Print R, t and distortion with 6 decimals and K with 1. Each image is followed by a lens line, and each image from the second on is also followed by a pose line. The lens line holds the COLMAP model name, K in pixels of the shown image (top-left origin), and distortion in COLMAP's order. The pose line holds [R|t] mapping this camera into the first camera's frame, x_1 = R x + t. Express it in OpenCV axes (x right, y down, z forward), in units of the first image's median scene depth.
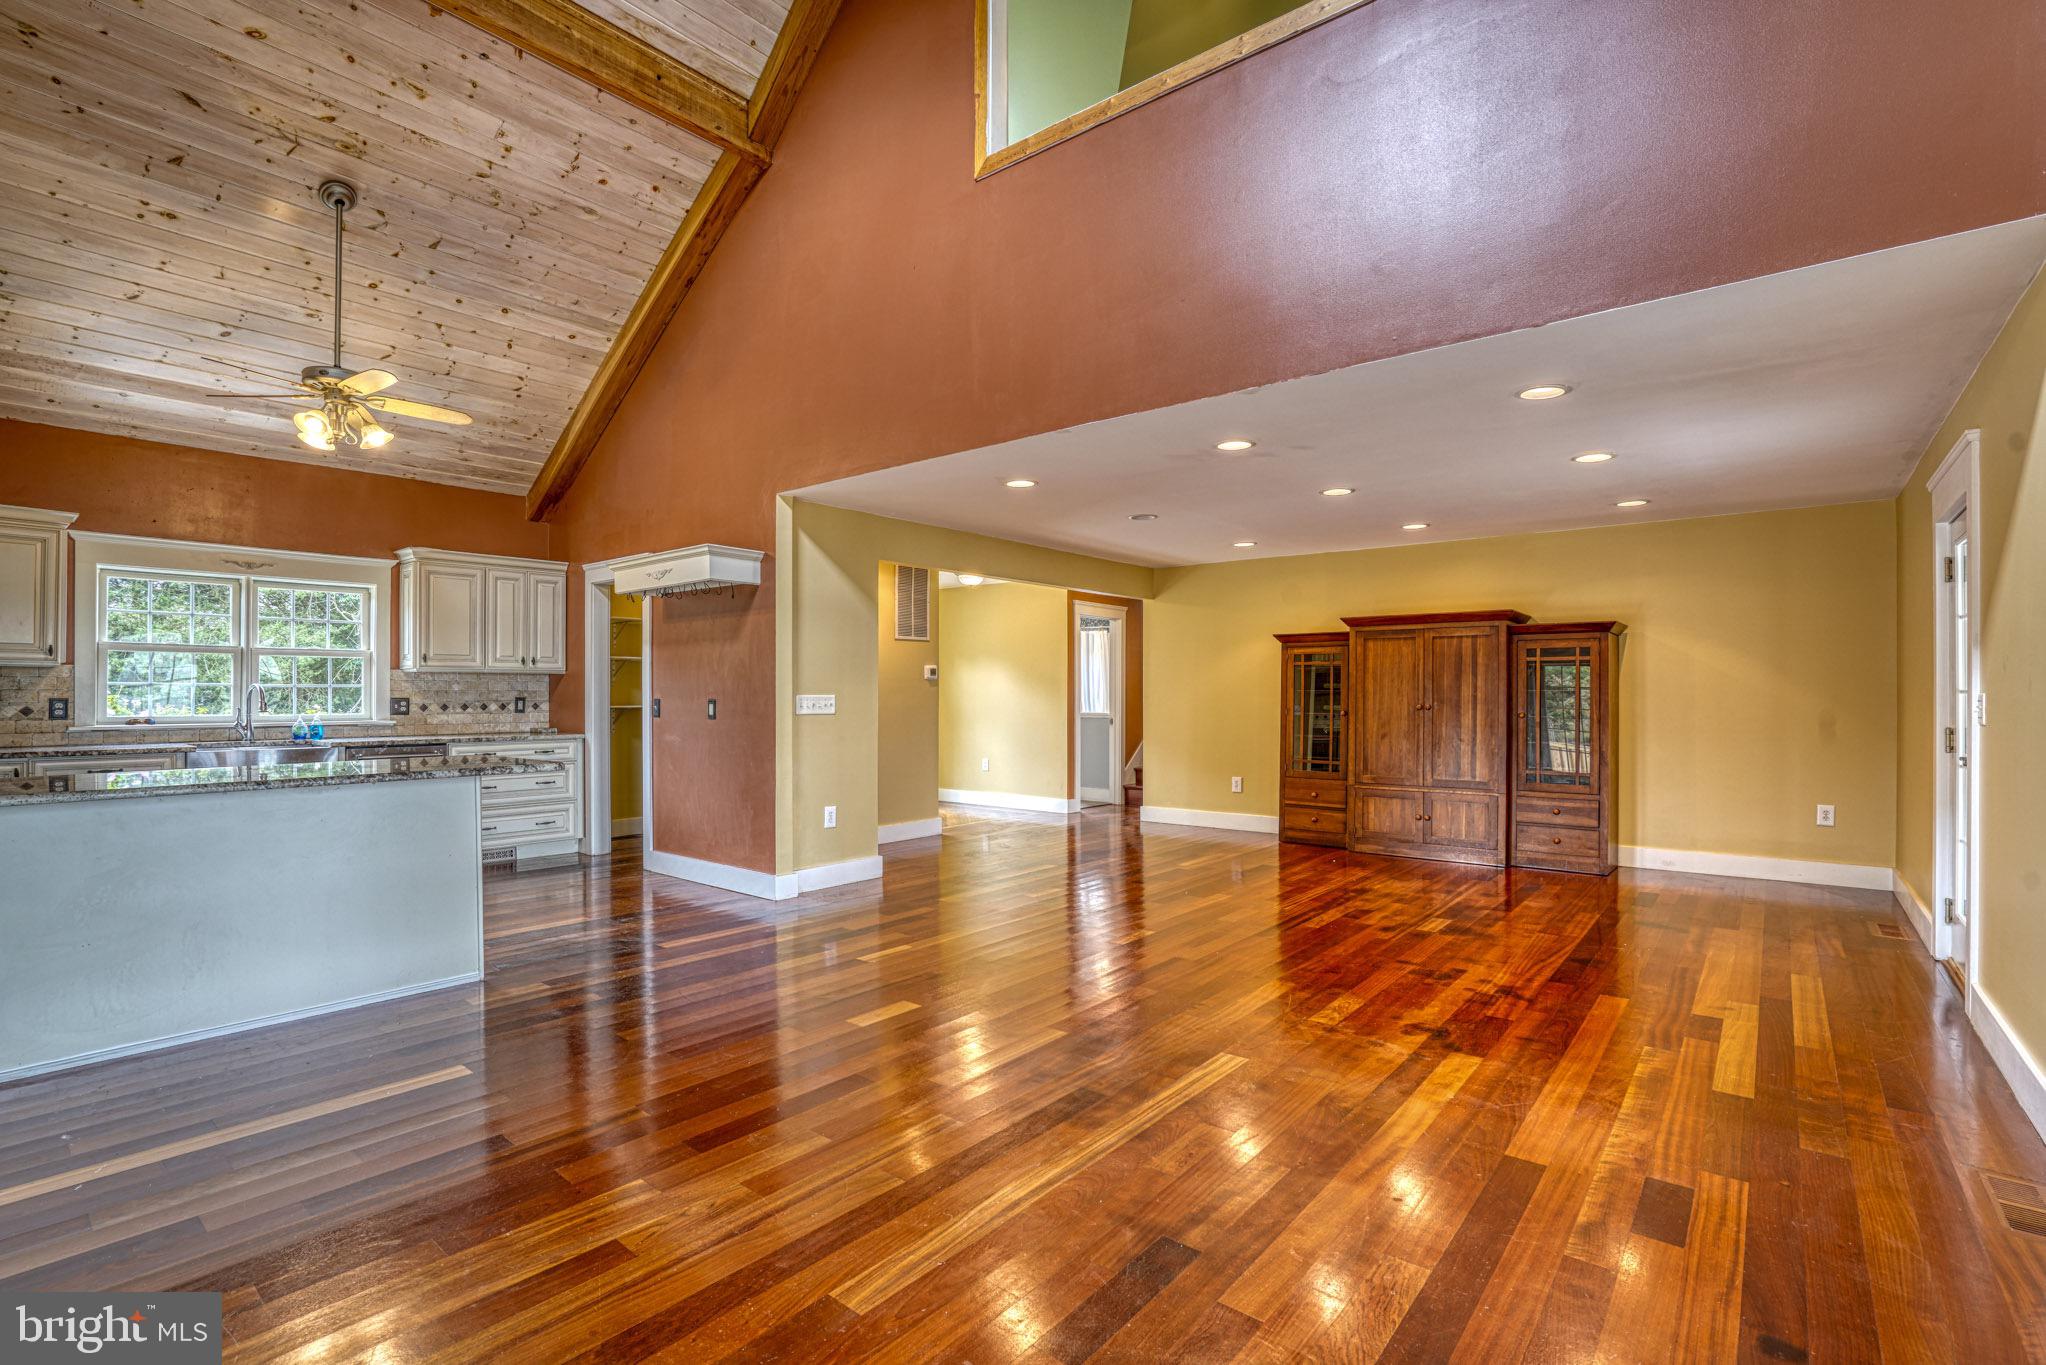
lens RADIAL K [[953.0, 0, 1010.9], [0, 953.0, 688.4], [0, 0, 1]] dist [-0.054191, 0.016917]
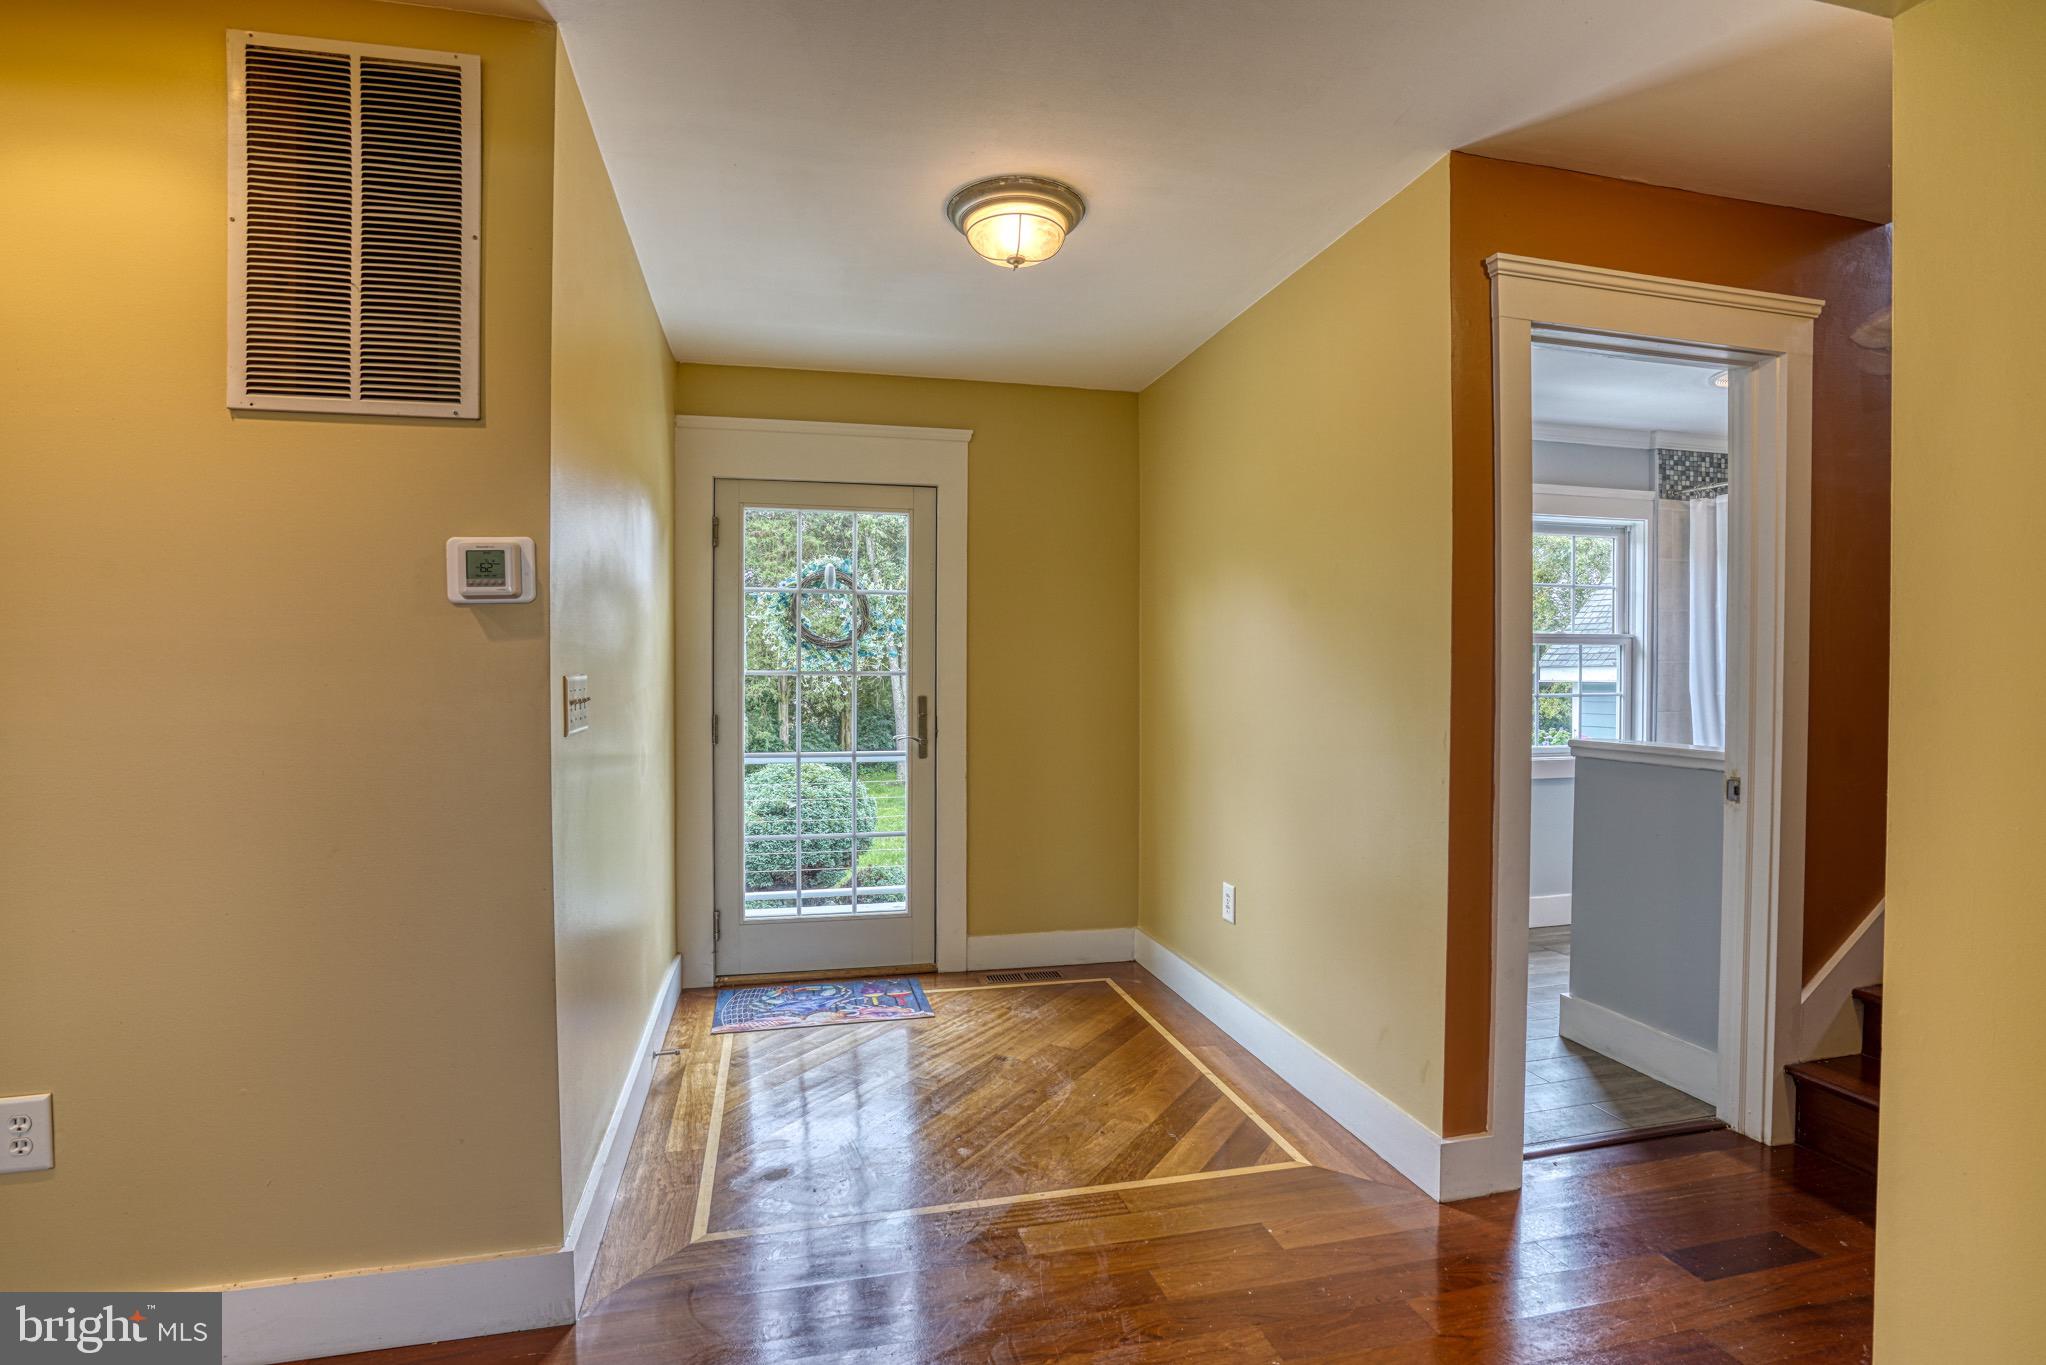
lens RADIAL K [[953.0, 0, 1010.9], [0, 953.0, 688.4], [0, 0, 1]] dist [-0.054191, 0.016917]
pose [[0.795622, 0.008792, -0.605729, 0.133676], [0.001718, 0.999858, 0.016769, 0.005612], [0.605791, -0.014383, 0.795494, 0.915503]]
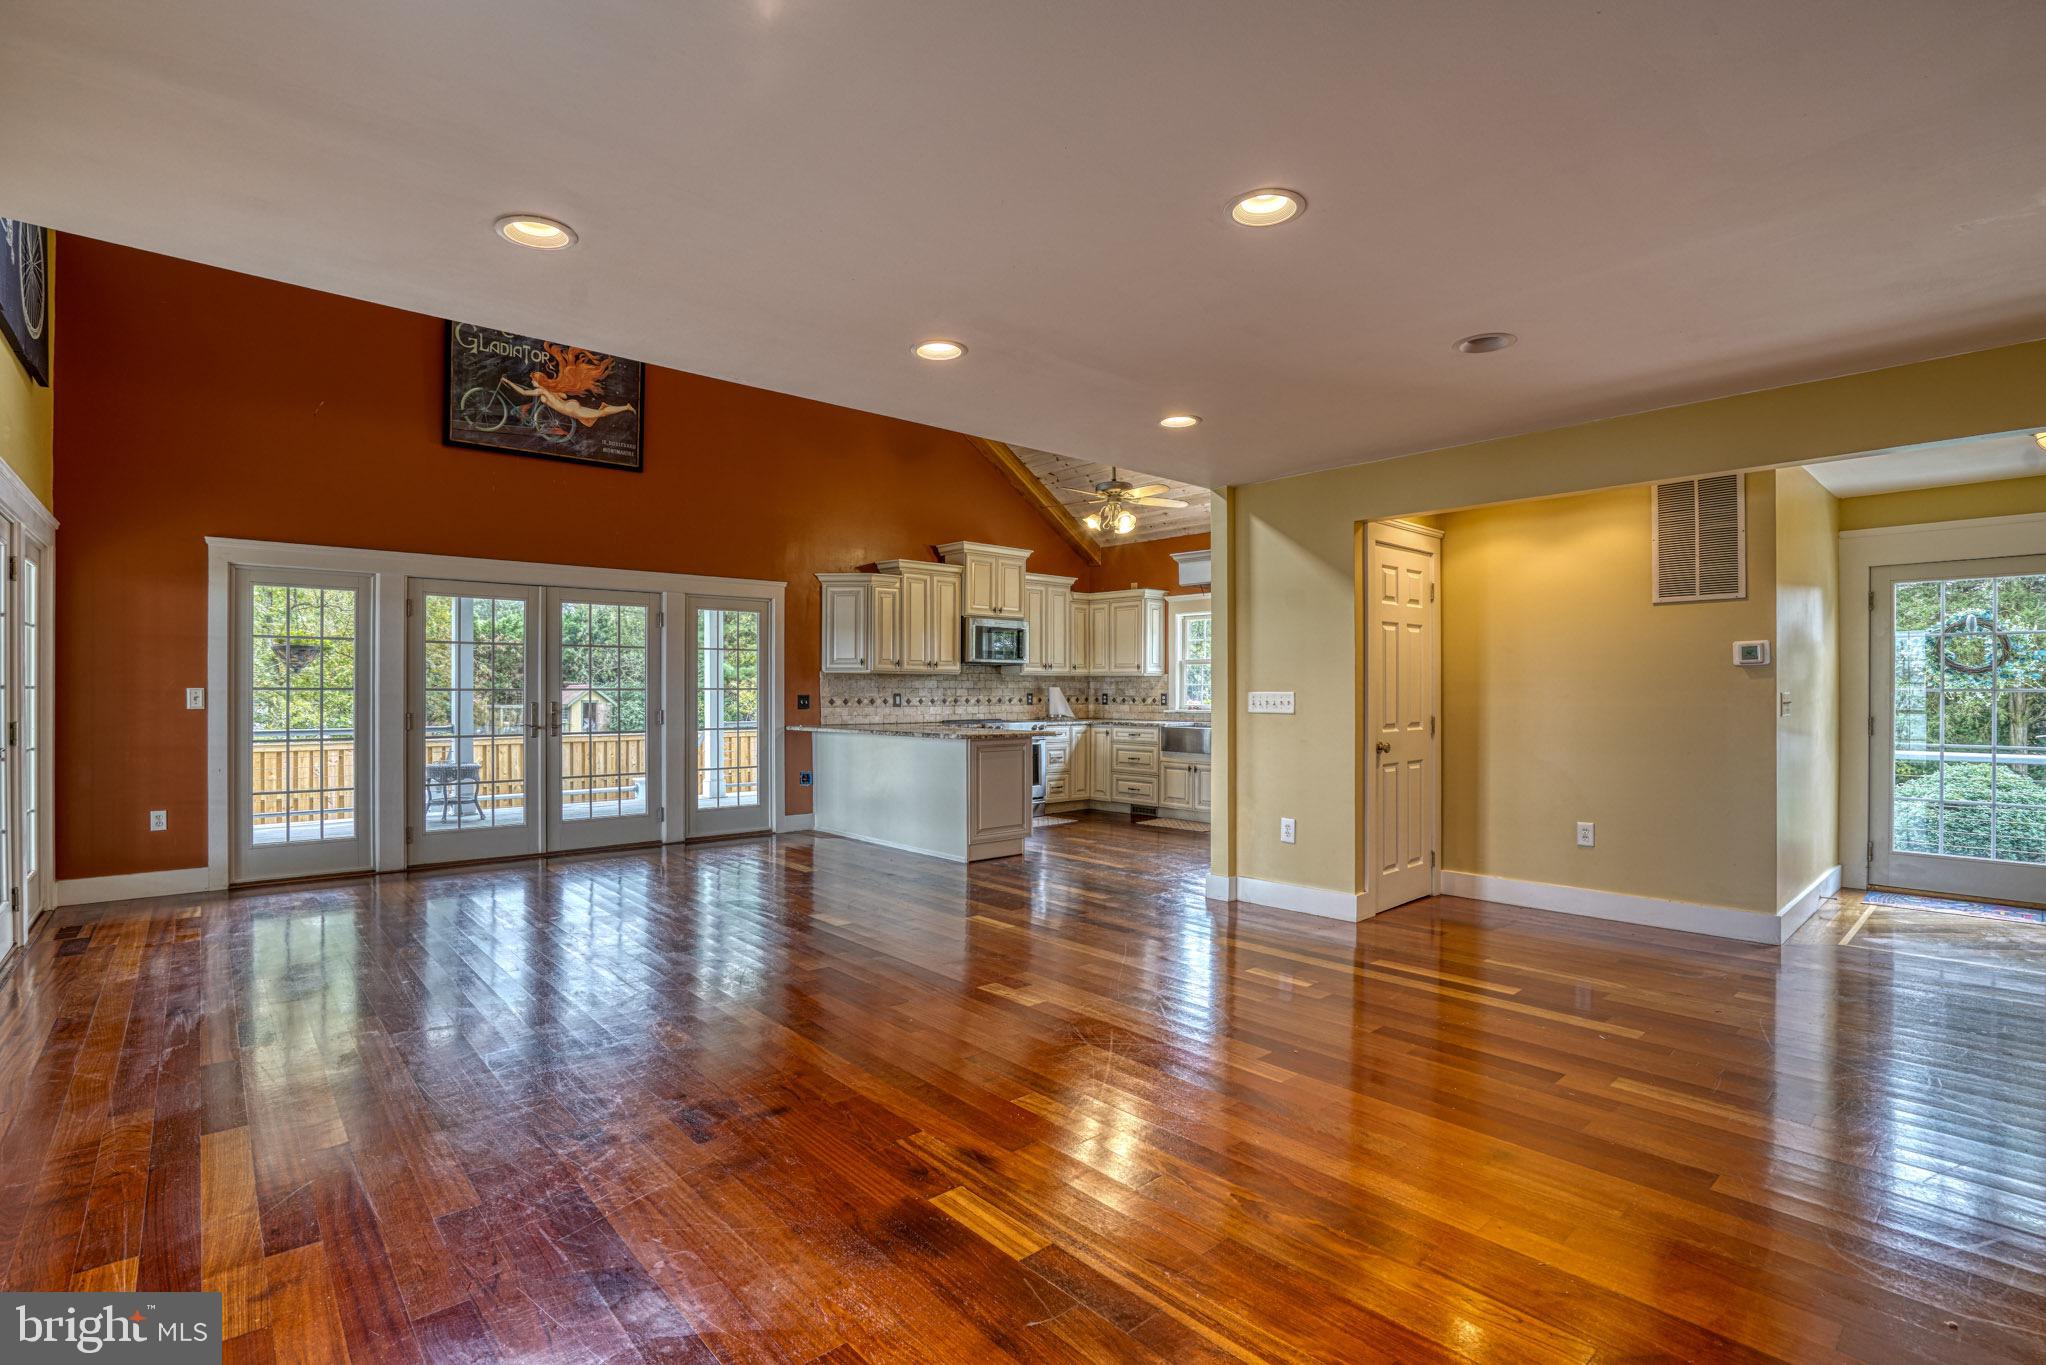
lens RADIAL K [[953.0, 0, 1010.9], [0, 953.0, 688.4], [0, 0, 1]] dist [-0.054191, 0.016917]
pose [[-0.161847, -0.000710, -0.986816, 0.537347], [0.003544, 0.999993, -0.001301, 0.002969], [0.986809, -0.003708, -0.161844, 0.662178]]
